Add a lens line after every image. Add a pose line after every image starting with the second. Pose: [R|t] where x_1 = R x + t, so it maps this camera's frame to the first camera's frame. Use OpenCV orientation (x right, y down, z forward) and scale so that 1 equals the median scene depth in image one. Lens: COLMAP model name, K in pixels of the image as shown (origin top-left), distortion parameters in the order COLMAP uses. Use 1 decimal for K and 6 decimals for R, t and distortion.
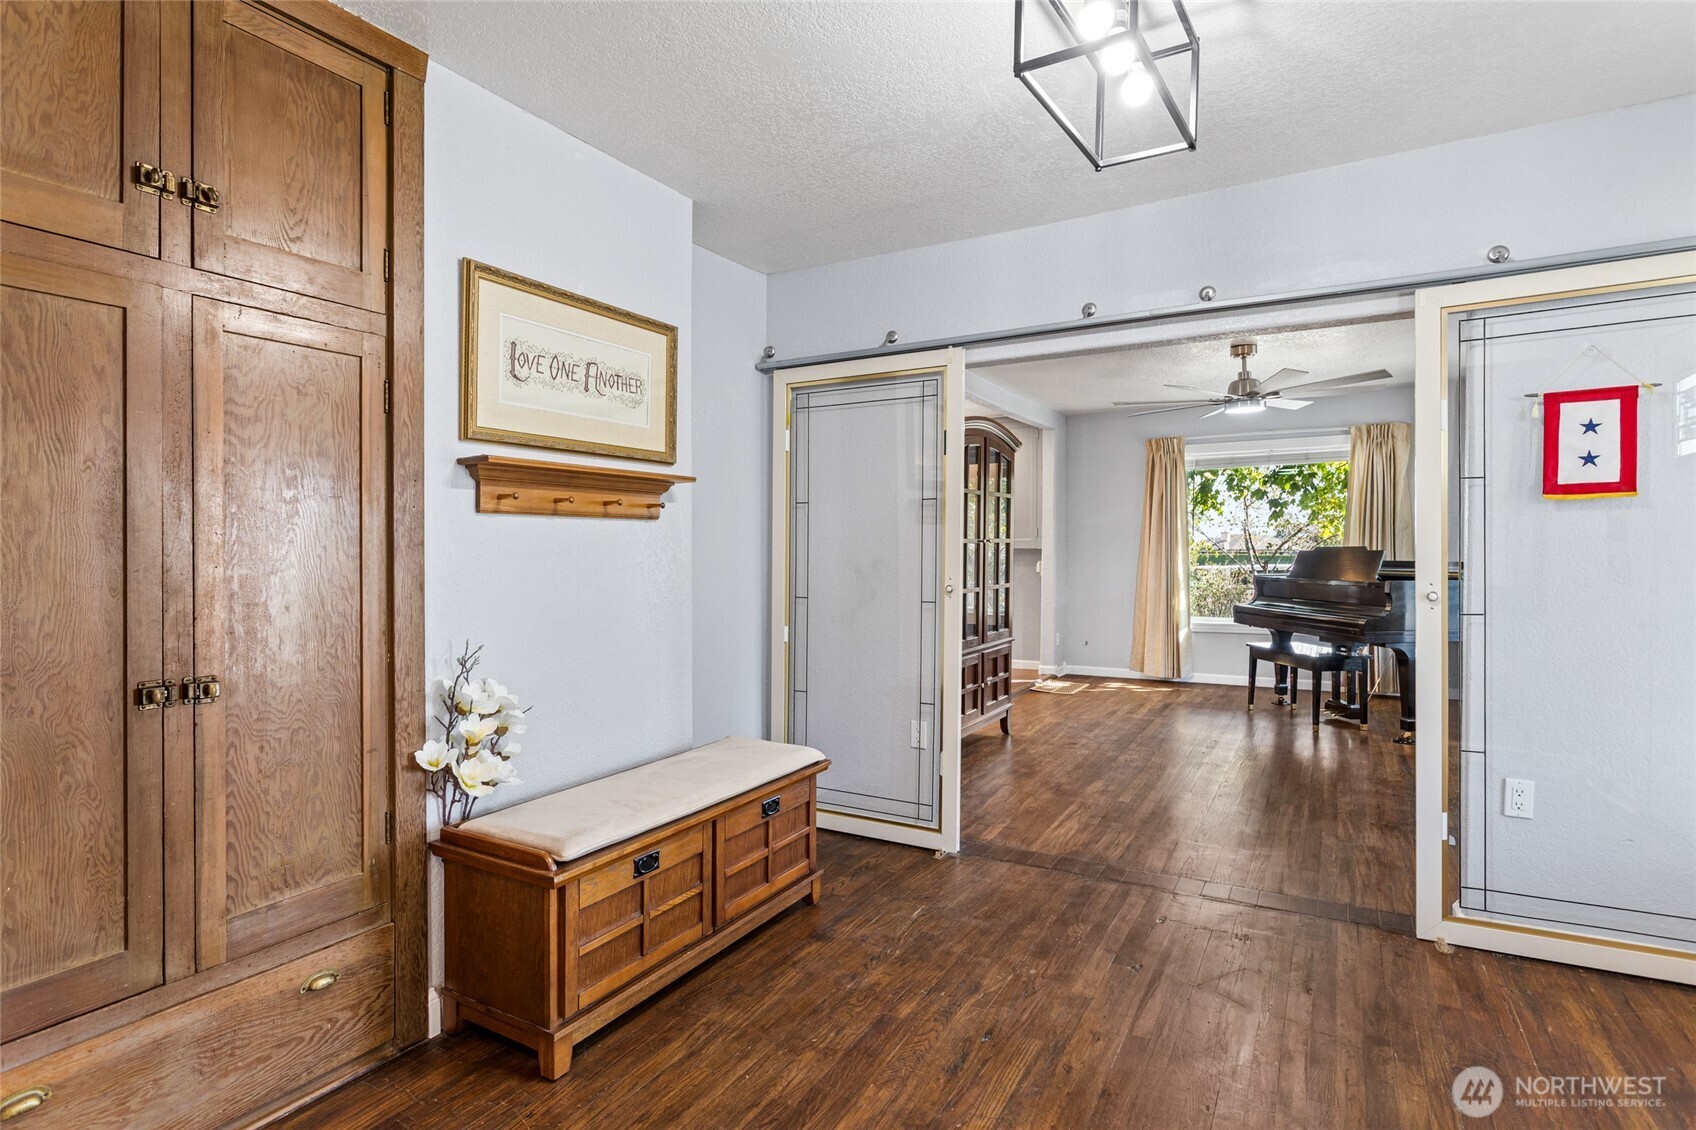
lens RADIAL K [[876.0, 0, 850.1], [0, 876.0, 566.1], [0, 0, 1]] dist [0.003022, 0.002024]
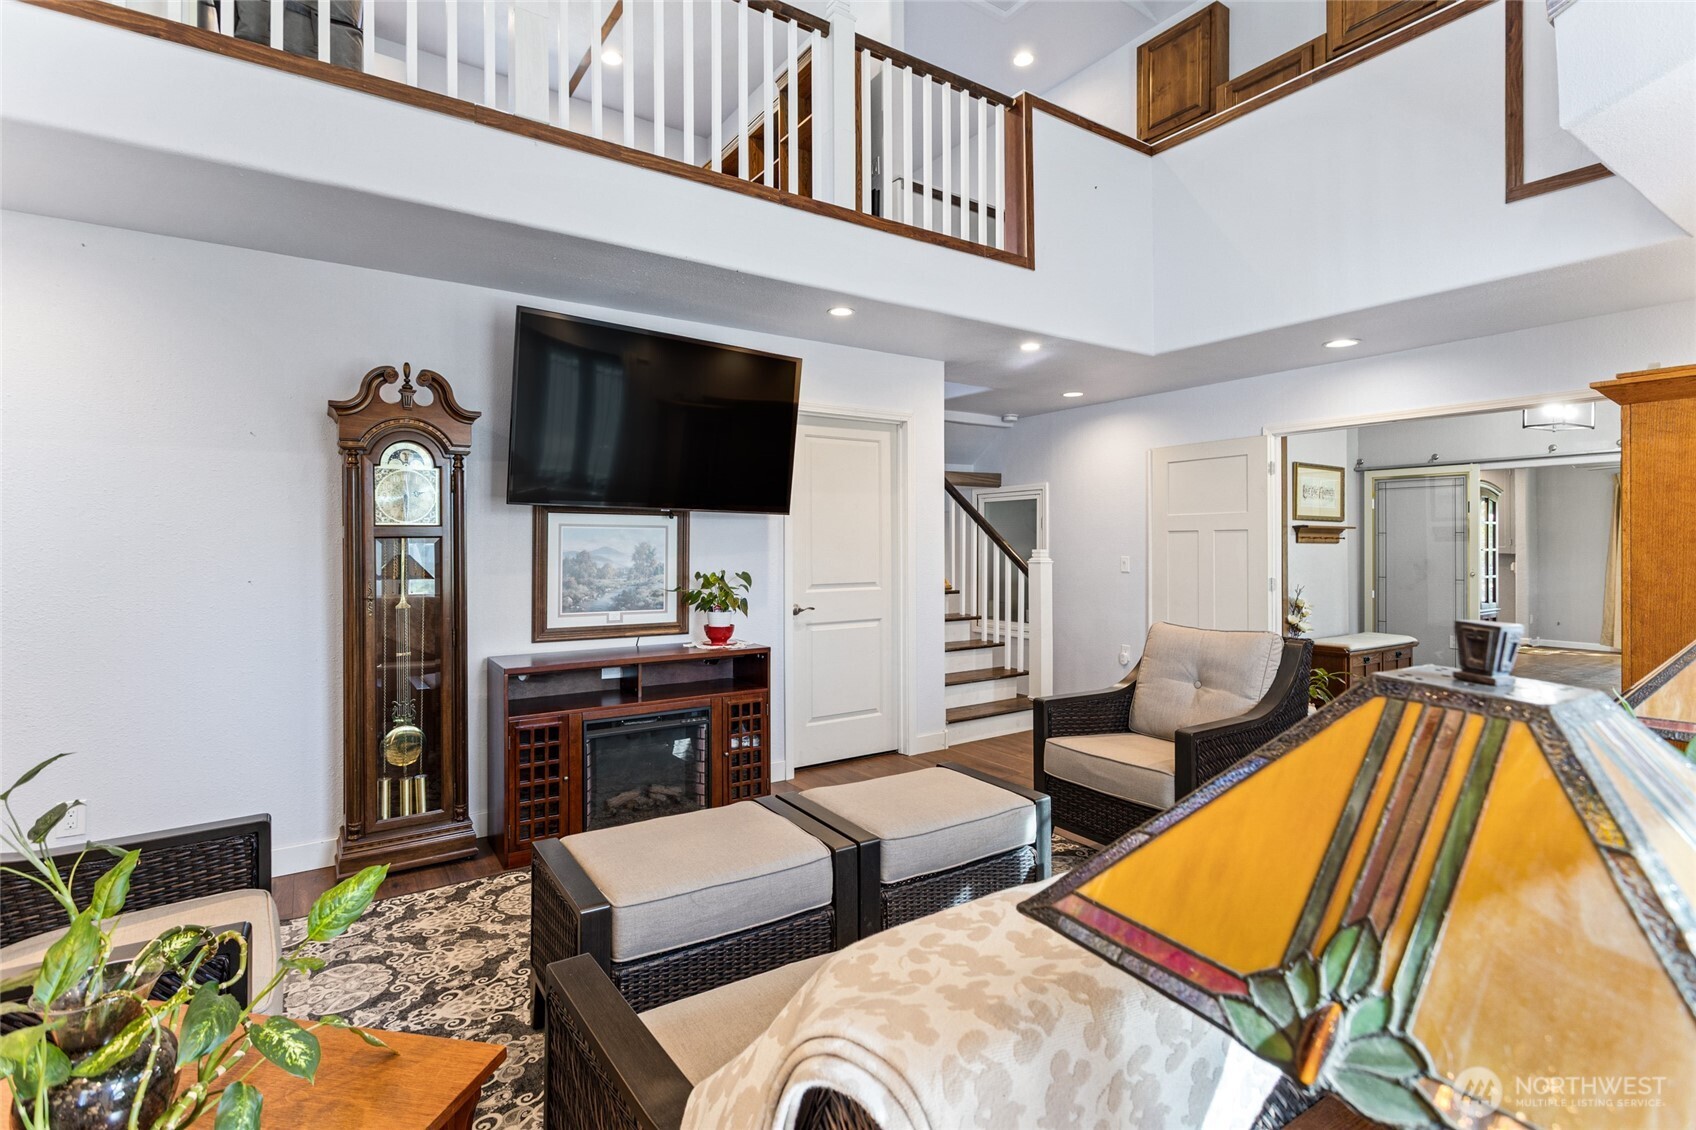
lens RADIAL K [[814.9, 0, 836.7], [0, 814.9, 530.5], [0, 0, 1]] dist [0.000161, 0.000597]
pose [[0.894342, -0.007237, -0.447325, -0.371930], [-0.011949, 0.999126, -0.040053, 0.018279], [0.447224, 0.041166, 0.893474, -1.439449]]
